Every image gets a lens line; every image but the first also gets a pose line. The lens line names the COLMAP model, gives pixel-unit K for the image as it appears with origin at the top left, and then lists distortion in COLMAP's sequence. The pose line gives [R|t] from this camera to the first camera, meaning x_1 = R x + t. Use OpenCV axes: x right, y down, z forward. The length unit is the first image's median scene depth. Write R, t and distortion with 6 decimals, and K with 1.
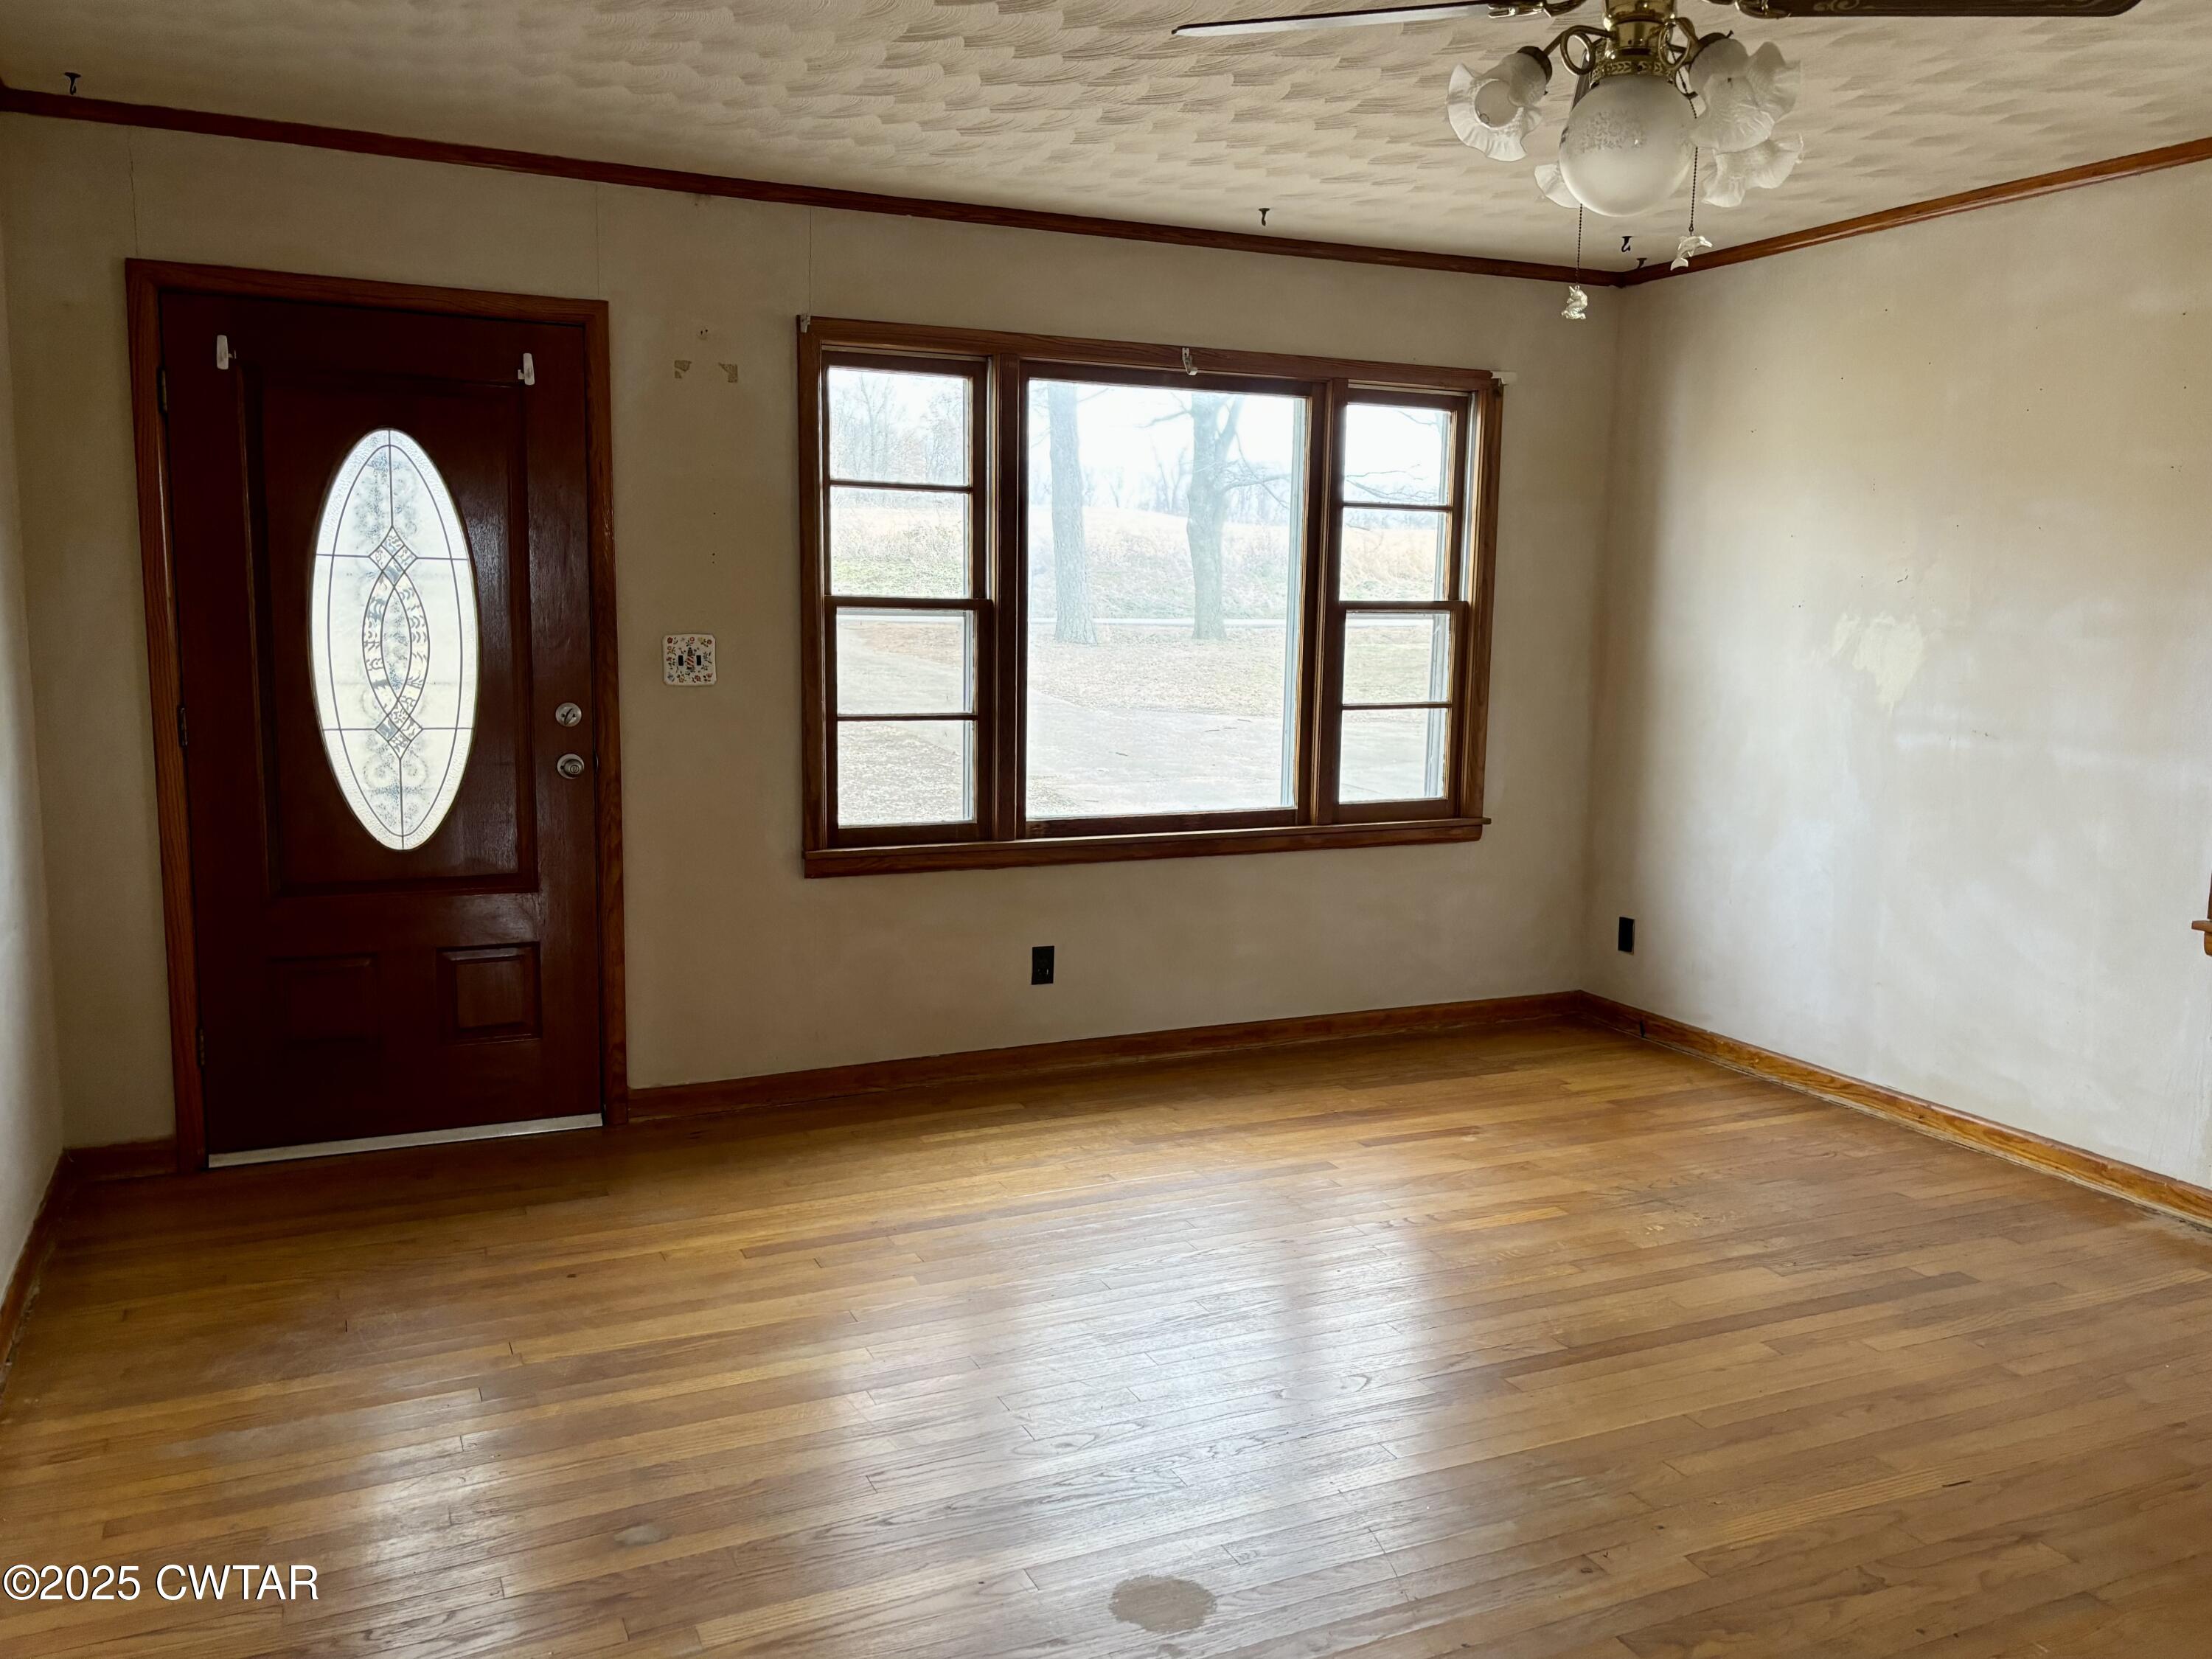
lens RADIAL K [[1697.3, 0, 1112.4], [0, 1697.3, 828.3], [0, 0, 1]] dist [0.100625, -0.127162]
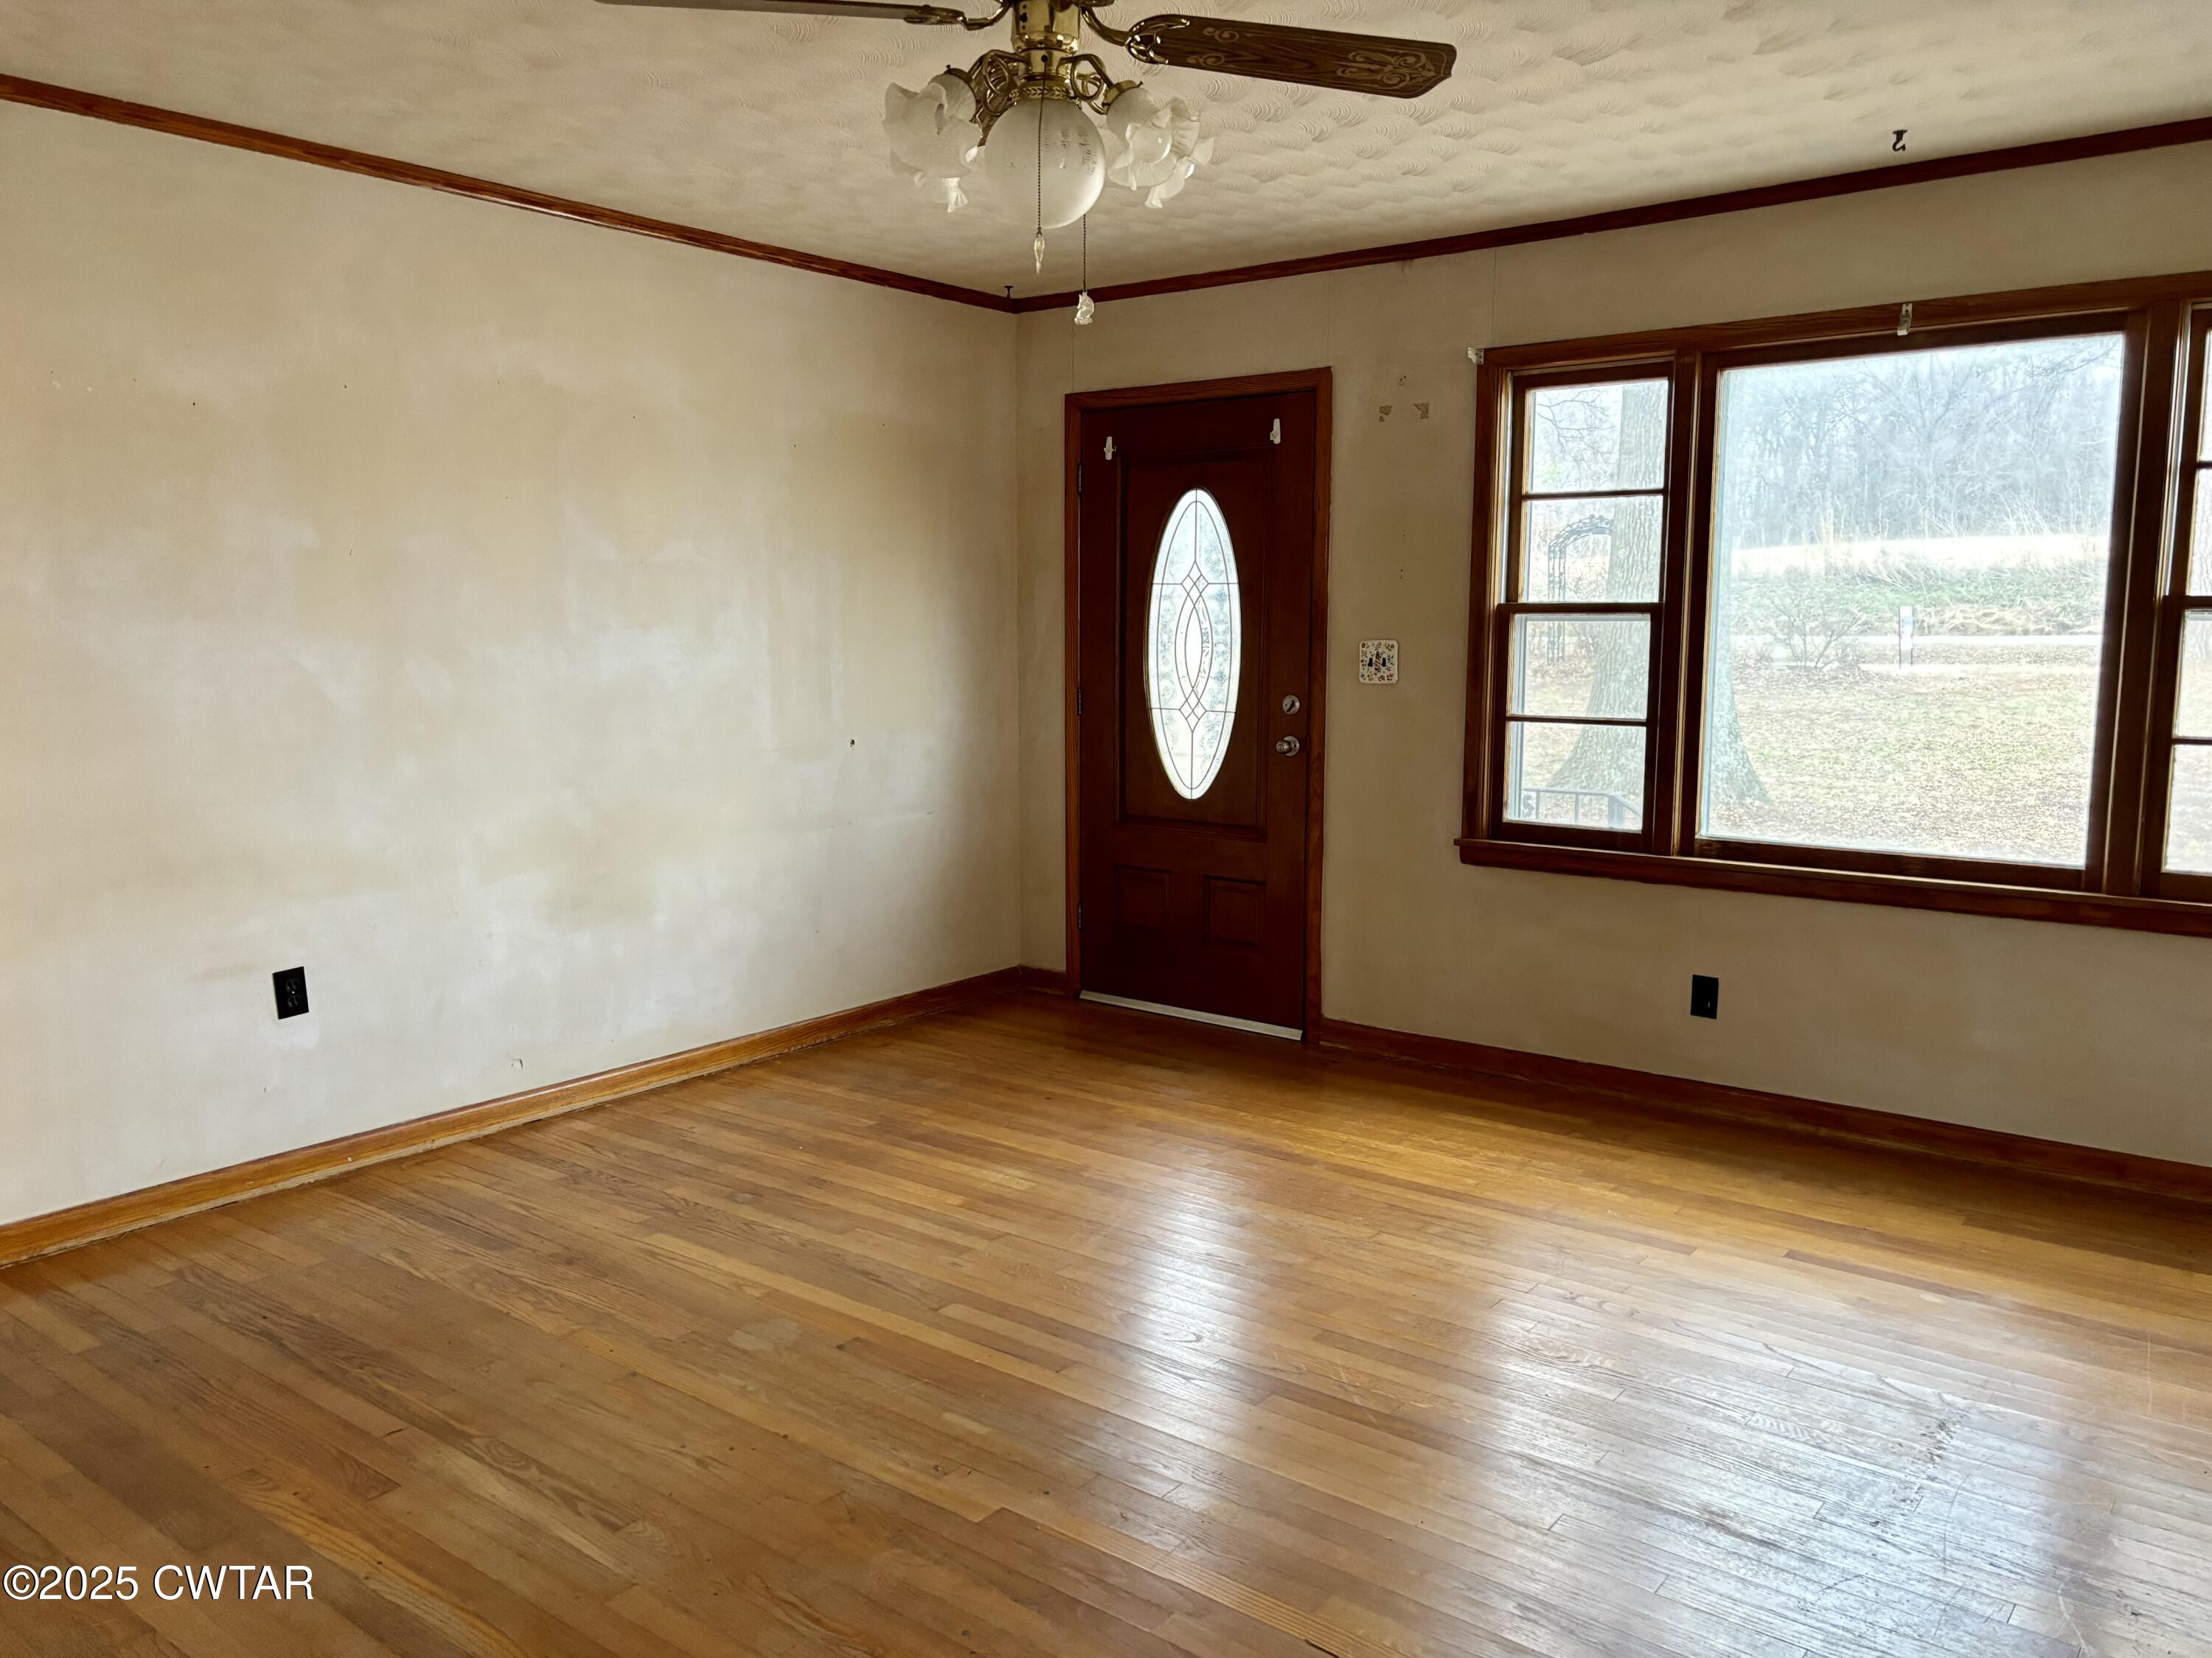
lens RADIAL K [[1697.1, 0, 1112.4], [0, 1697.1, 827.8], [0, 0, 1]] dist [0.100625, -0.127162]
pose [[0.467598, 0.101206, -0.878129, 0.674064], [-0.111645, 0.992230, 0.054906, -0.028591], [0.876863, 0.072365, 0.475264, 0.285023]]
